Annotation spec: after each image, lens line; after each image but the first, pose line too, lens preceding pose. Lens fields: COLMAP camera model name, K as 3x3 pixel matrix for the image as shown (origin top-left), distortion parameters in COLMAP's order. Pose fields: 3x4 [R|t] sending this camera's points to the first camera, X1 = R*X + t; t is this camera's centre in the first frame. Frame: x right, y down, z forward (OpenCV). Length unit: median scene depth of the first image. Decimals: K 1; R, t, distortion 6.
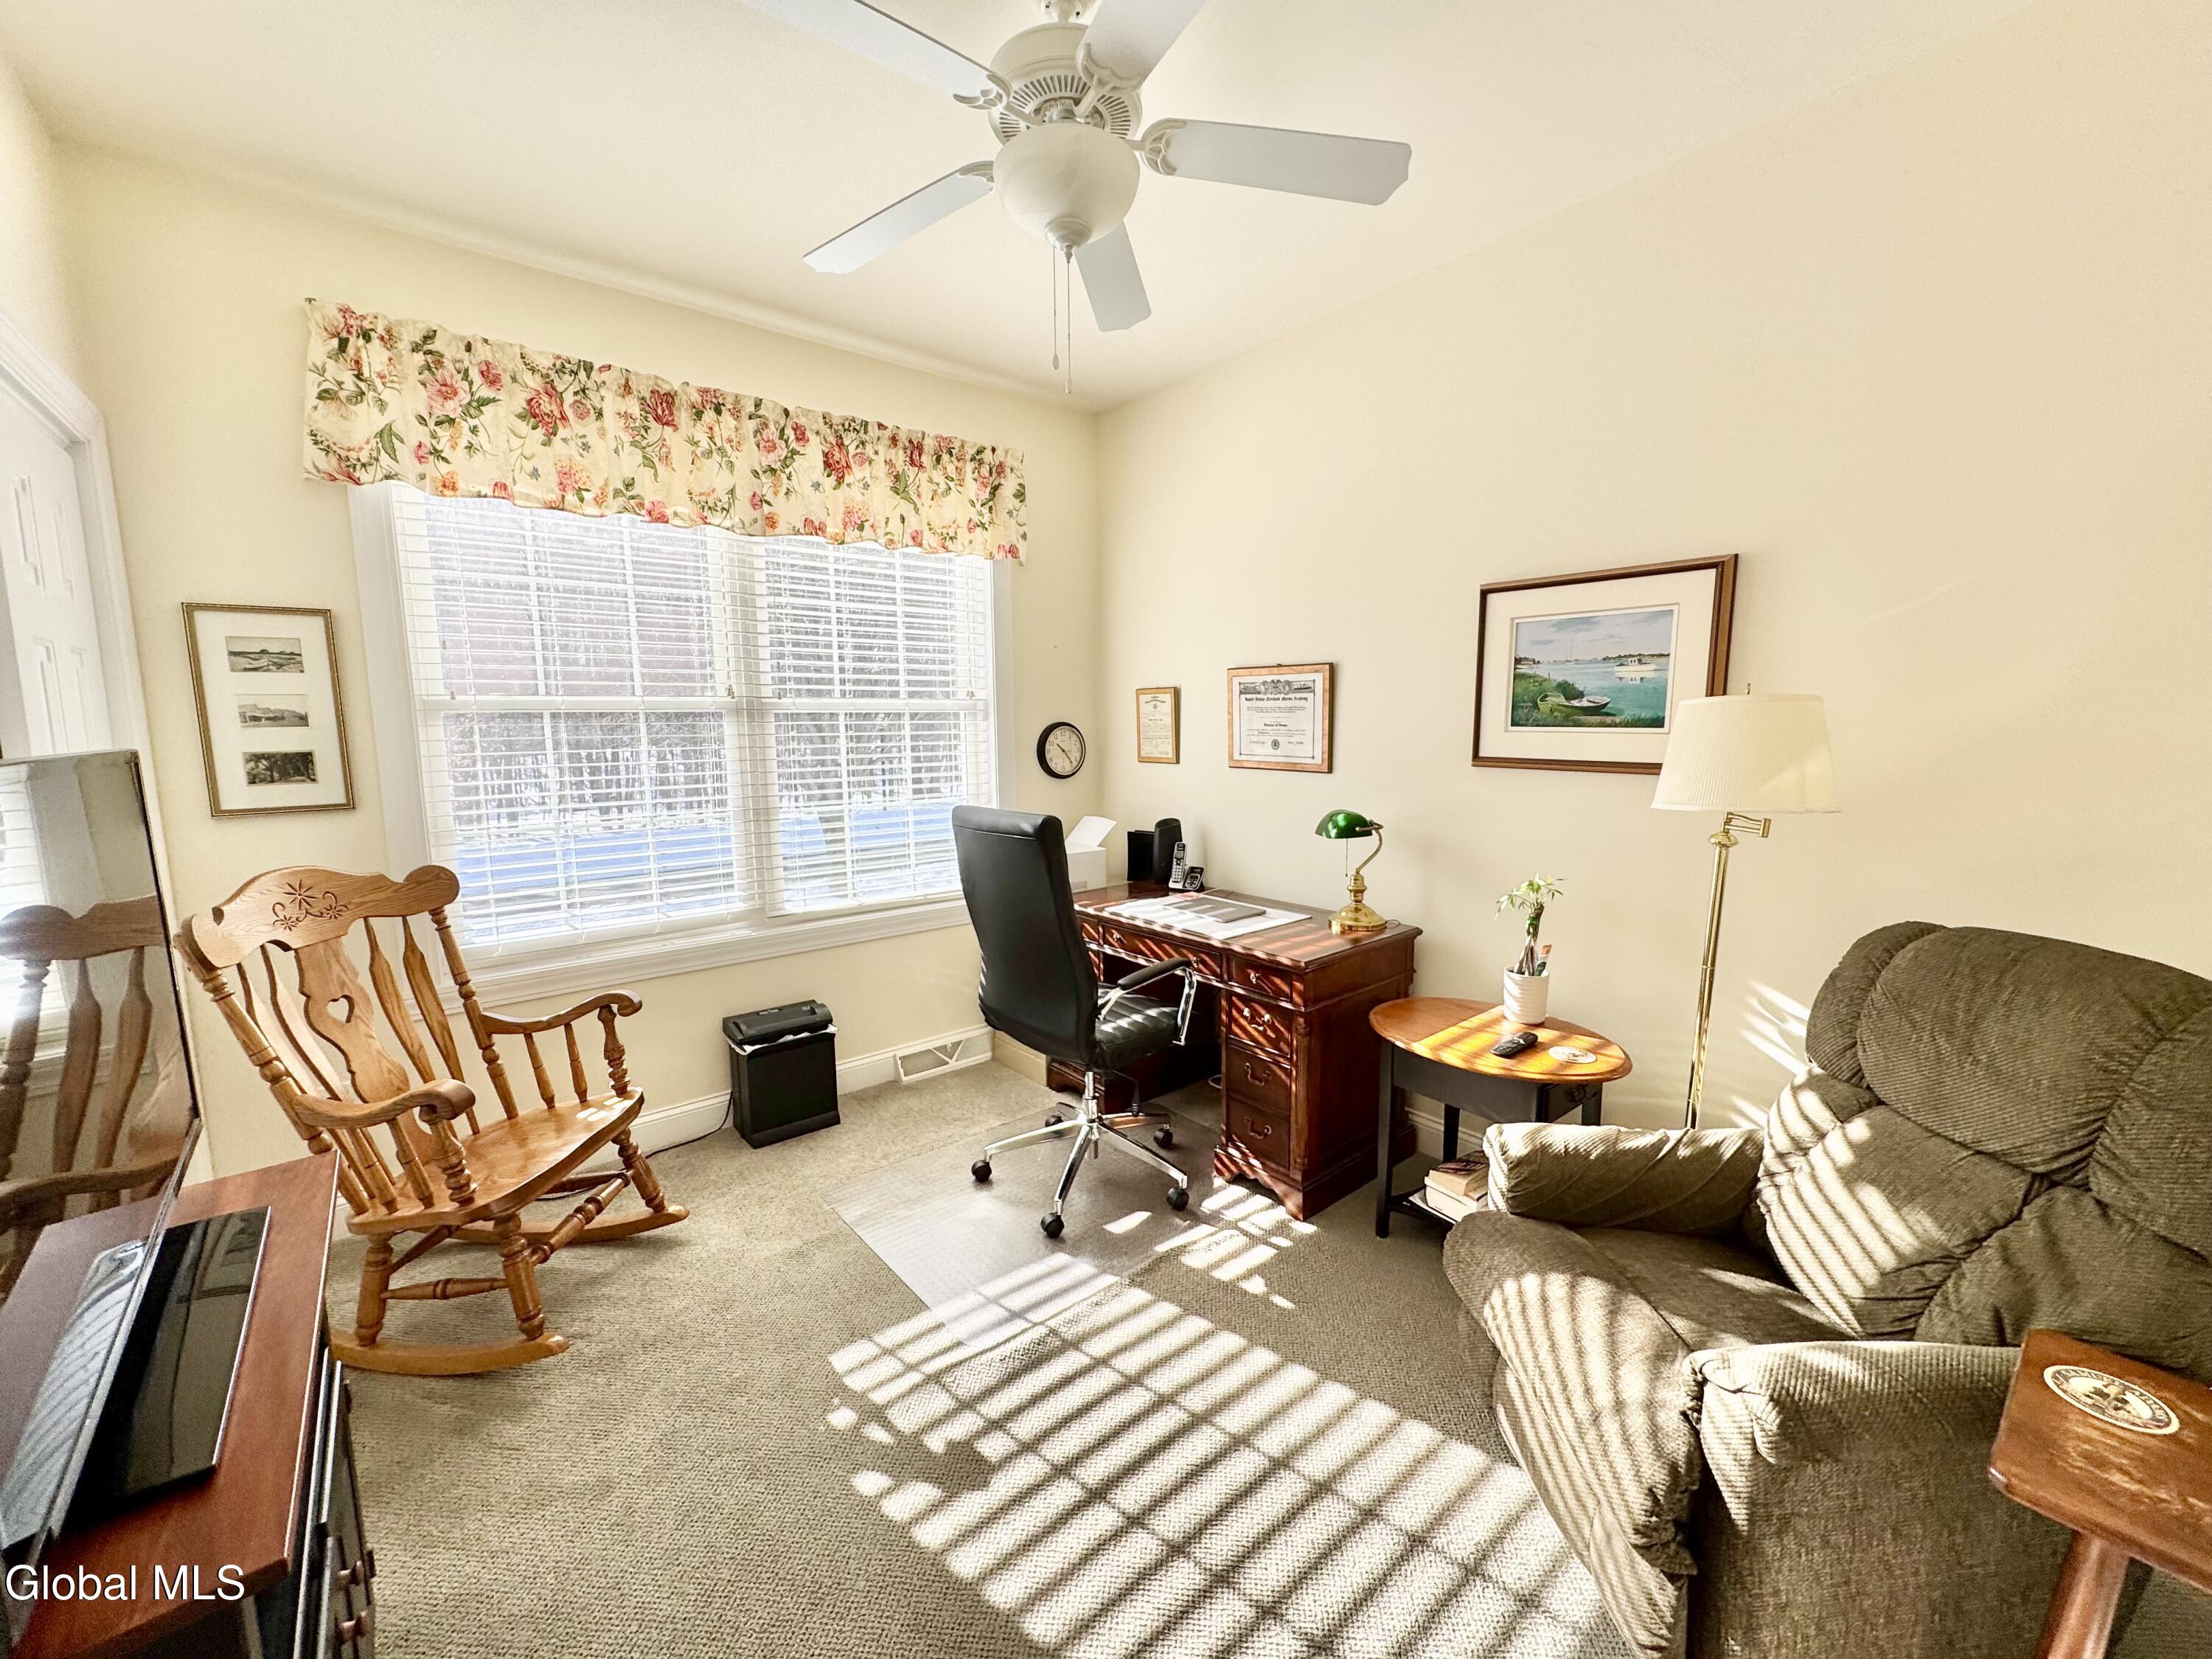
lens RADIAL K [[881.6, 0, 1111.0], [0, 881.6, 840.7], [0, 0, 1]] dist [-0.003434, 0.000289]
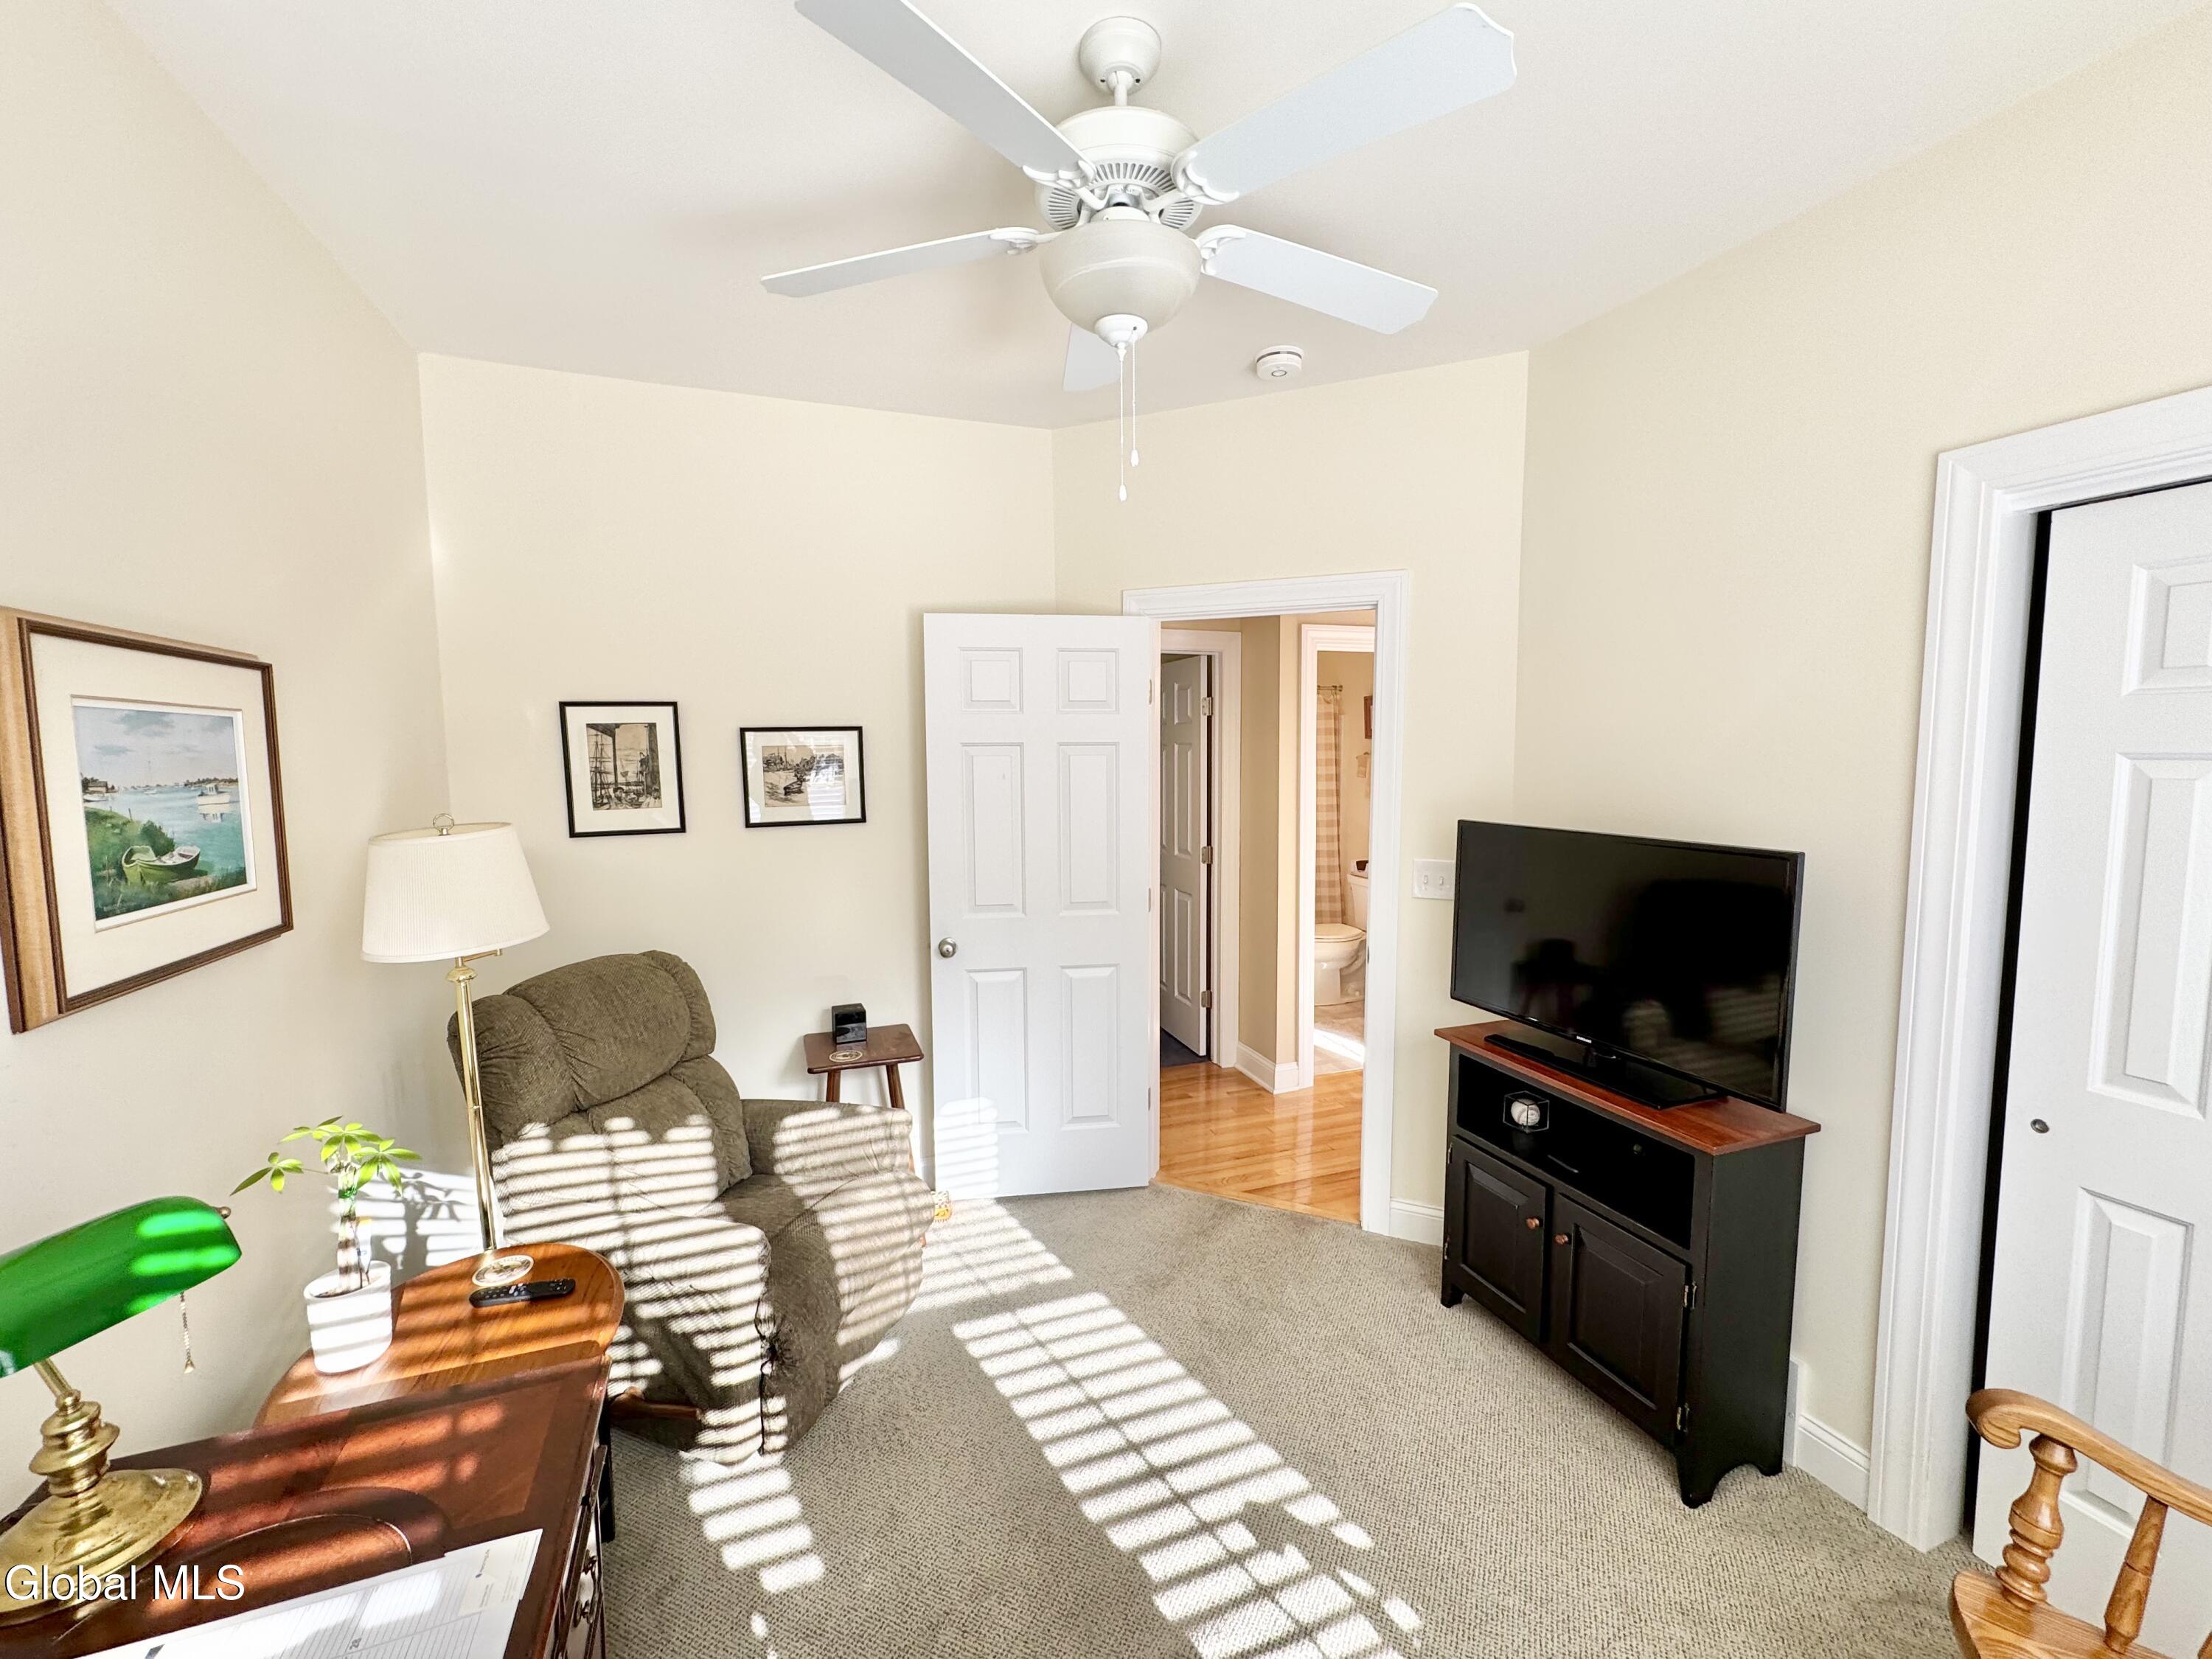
lens RADIAL K [[881.6, 0, 1107.8], [0, 881.6, 827.9], [0, 0, 1]] dist [-0.003434, 0.000289]
pose [[-0.945650, -0.012911, 0.324929, -0.304787], [0.059803, 0.975264, 0.212799, -0.348699], [-0.319639, 0.220665, -0.921487, 1.769678]]
